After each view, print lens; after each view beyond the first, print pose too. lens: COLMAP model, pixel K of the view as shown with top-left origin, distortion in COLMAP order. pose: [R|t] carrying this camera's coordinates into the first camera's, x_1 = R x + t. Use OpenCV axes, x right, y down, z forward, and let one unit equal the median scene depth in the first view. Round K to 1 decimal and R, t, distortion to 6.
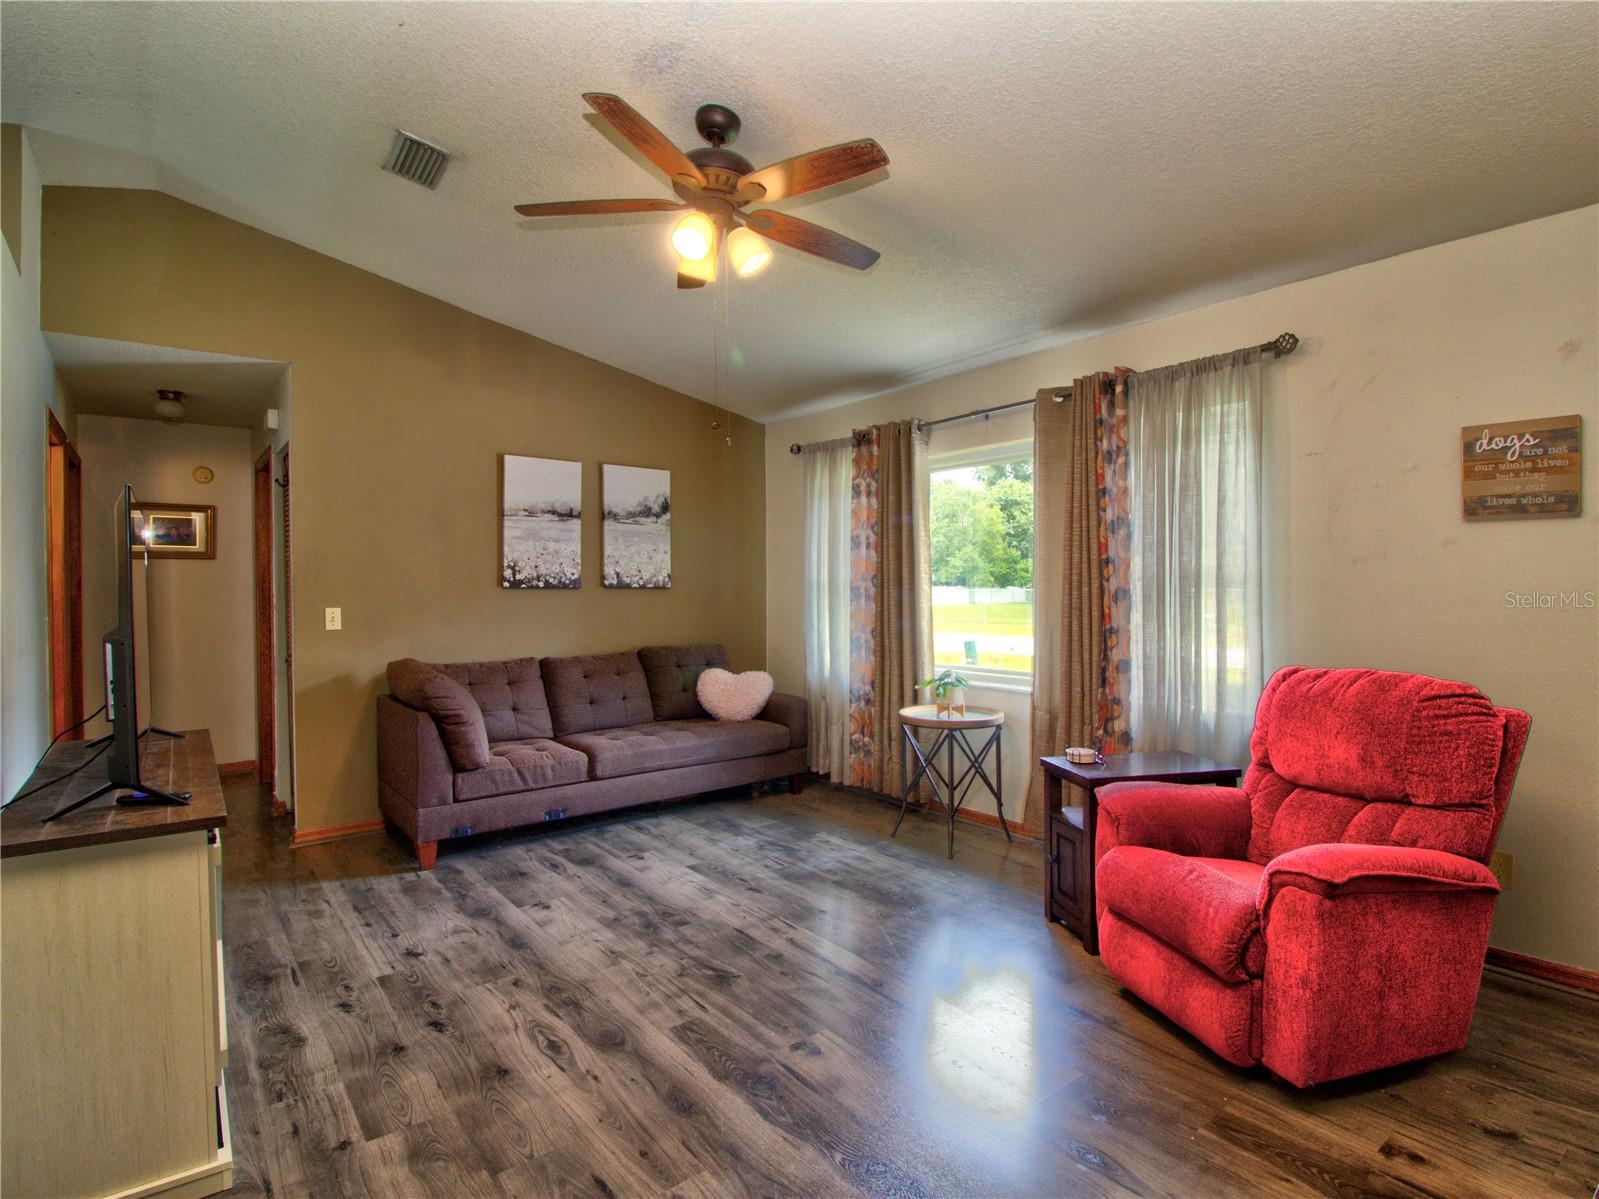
lens RADIAL K [[860.7, 0, 817.7], [0, 860.7, 599.1], [0, 0, 1]] dist [0.000580, -0.013431]
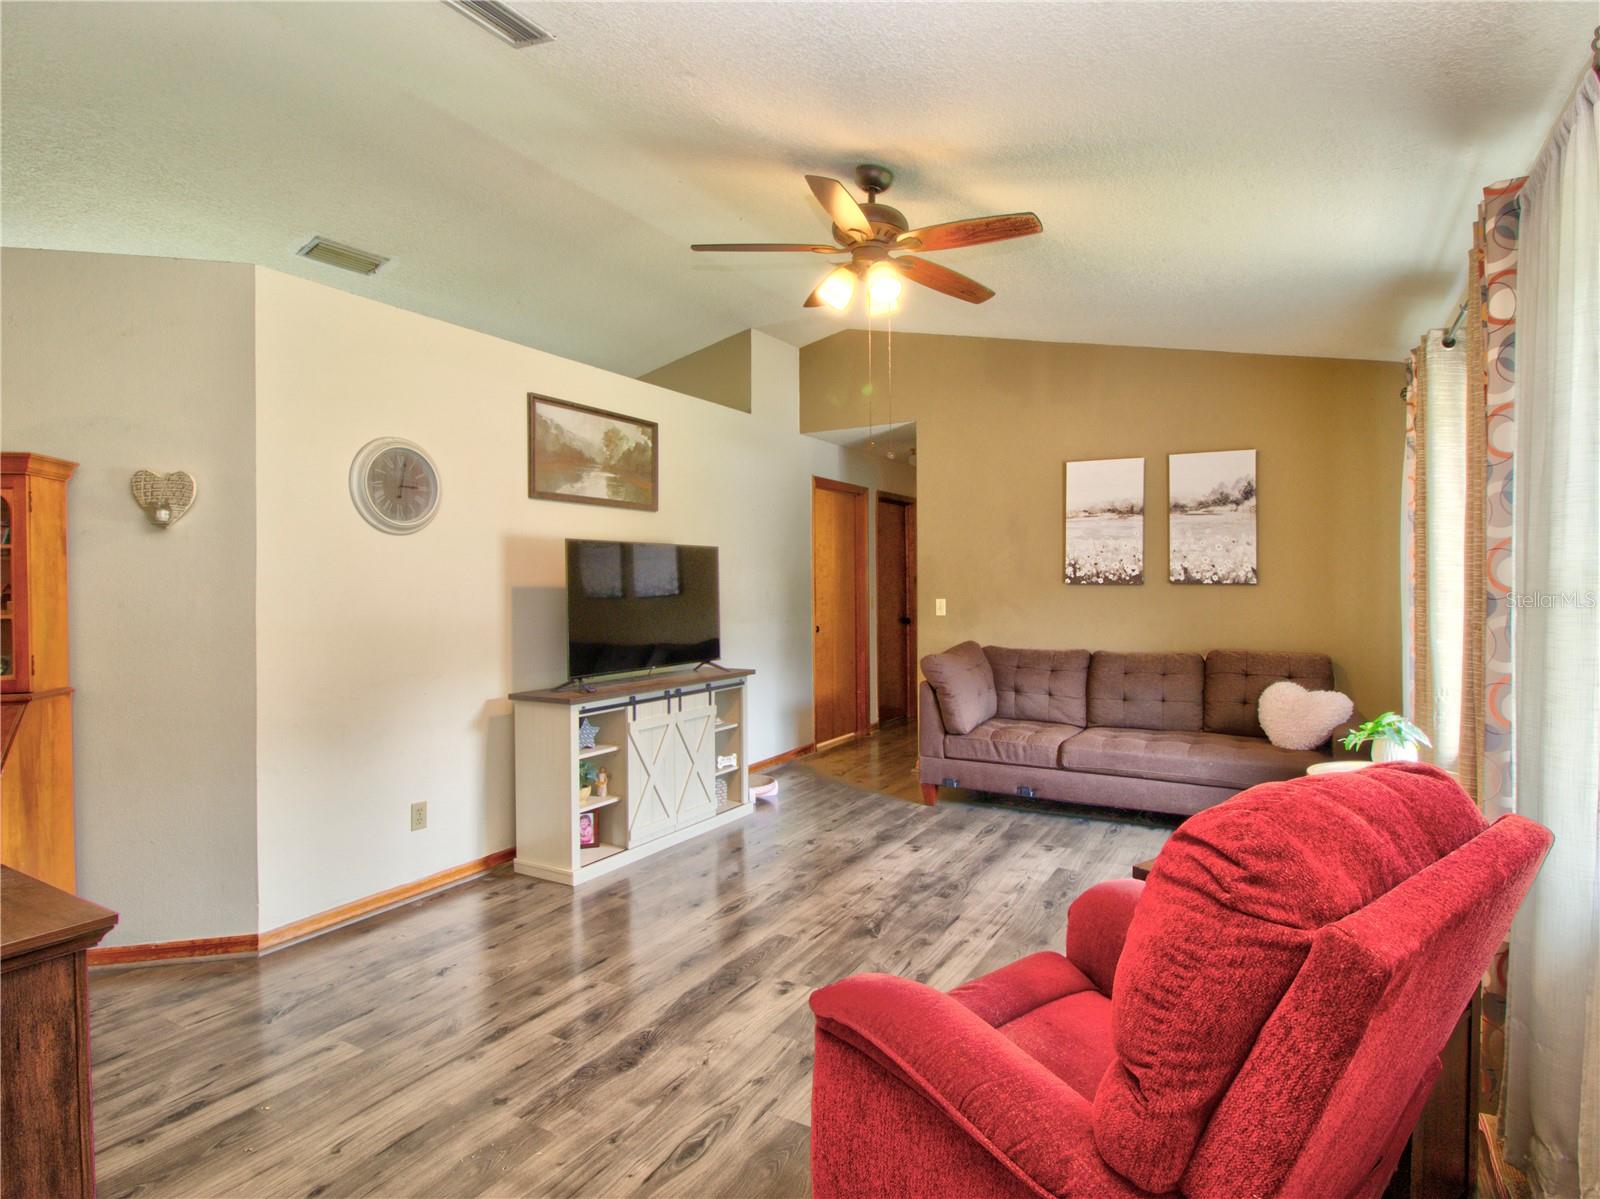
lens RADIAL K [[825.9, 0, 776.8], [0, 825.9, 588.8], [0, 0, 1]] dist [-0.001162, -0.000543]
pose [[0.346949, 0.010624, -0.937824, 0.580589], [-0.008491, 0.999930, 0.008187, -0.014676], [0.937846, 0.005122, 0.347015, 0.339583]]
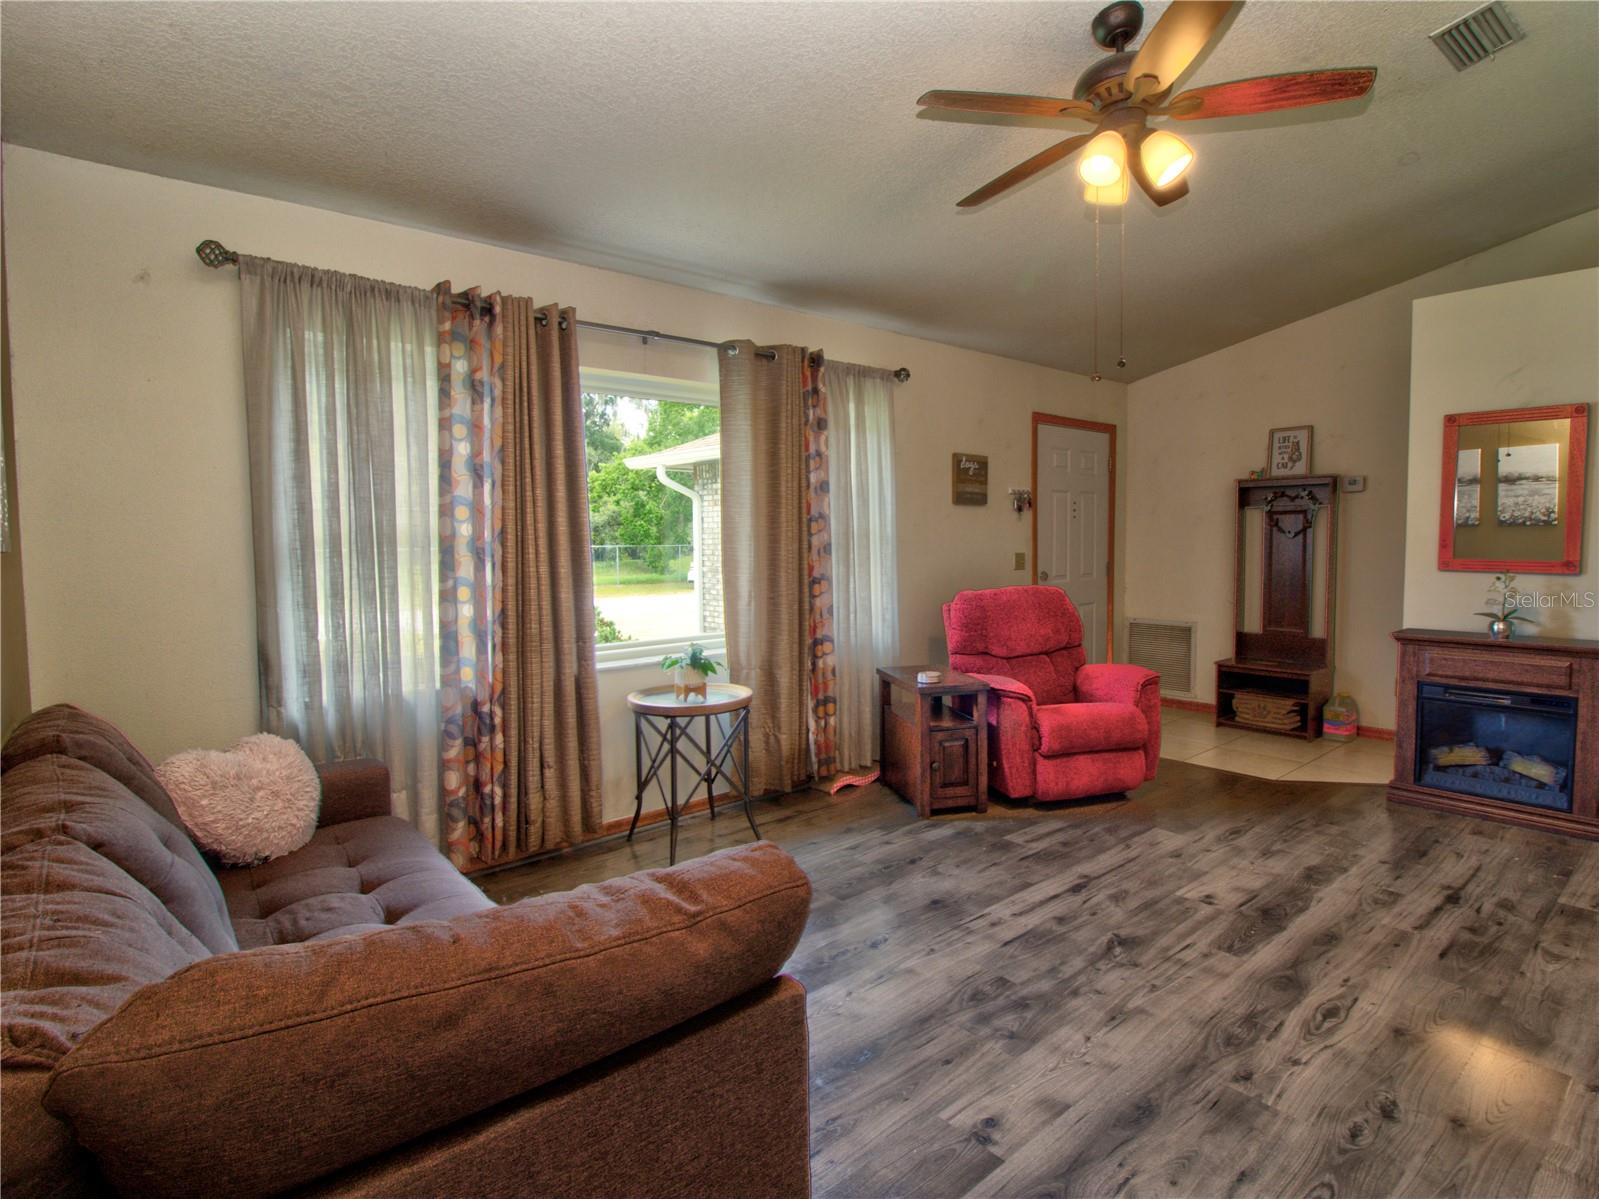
lens RADIAL K [[860.7, 0, 817.7], [0, 860.7, 599.1], [0, 0, 1]] dist [0.000580, -0.013431]
pose [[-0.076688, -0.063338, 0.995041, -0.687971], [0.025221, 0.997538, 0.065441, -0.012800], [-0.996736, 0.030114, -0.074902, 0.941962]]
